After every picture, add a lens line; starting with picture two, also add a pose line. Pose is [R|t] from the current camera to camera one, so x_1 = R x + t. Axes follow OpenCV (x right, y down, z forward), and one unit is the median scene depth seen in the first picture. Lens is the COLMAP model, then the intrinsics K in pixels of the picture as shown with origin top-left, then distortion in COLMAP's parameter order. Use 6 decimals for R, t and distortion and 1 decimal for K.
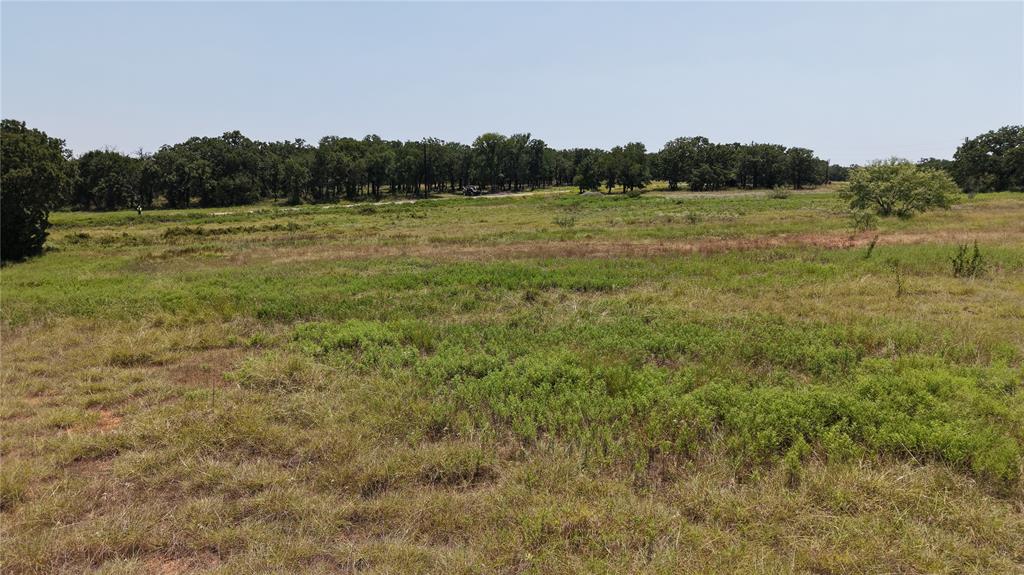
lens RADIAL K [[663.2, 0, 505.5], [0, 663.2, 291.5], [0, 0, 1]] dist [0.014244, -0.030537]
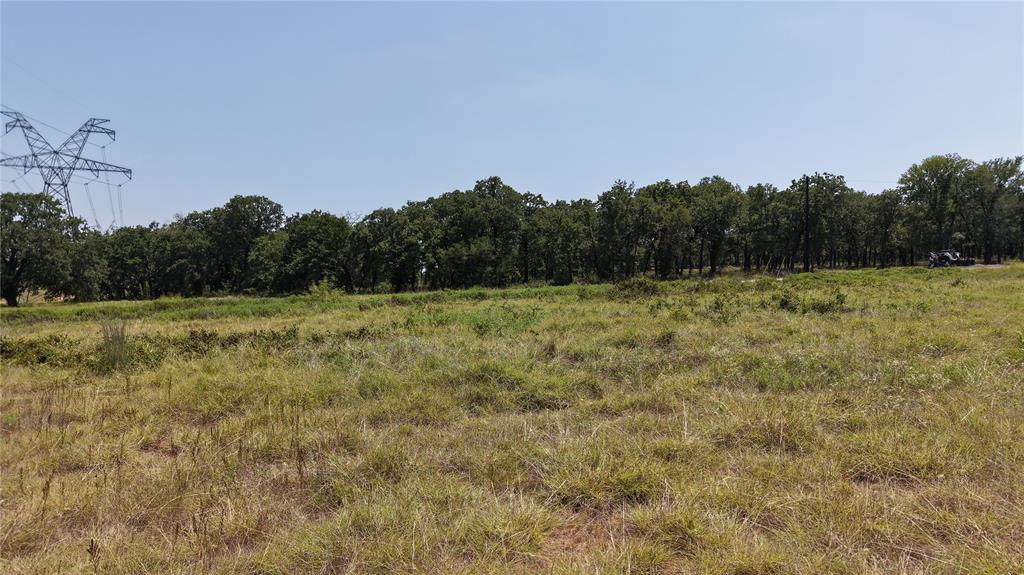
lens RADIAL K [[663.2, 0, 509.4], [0, 663.2, 288.7], [0, 0, 1]] dist [0.014244, -0.030537]
pose [[0.863939, -0.004345, -0.503577, -0.019380], [-0.068410, 0.989681, -0.125903, -0.015674], [0.498928, 0.143222, 0.854727, 0.140923]]
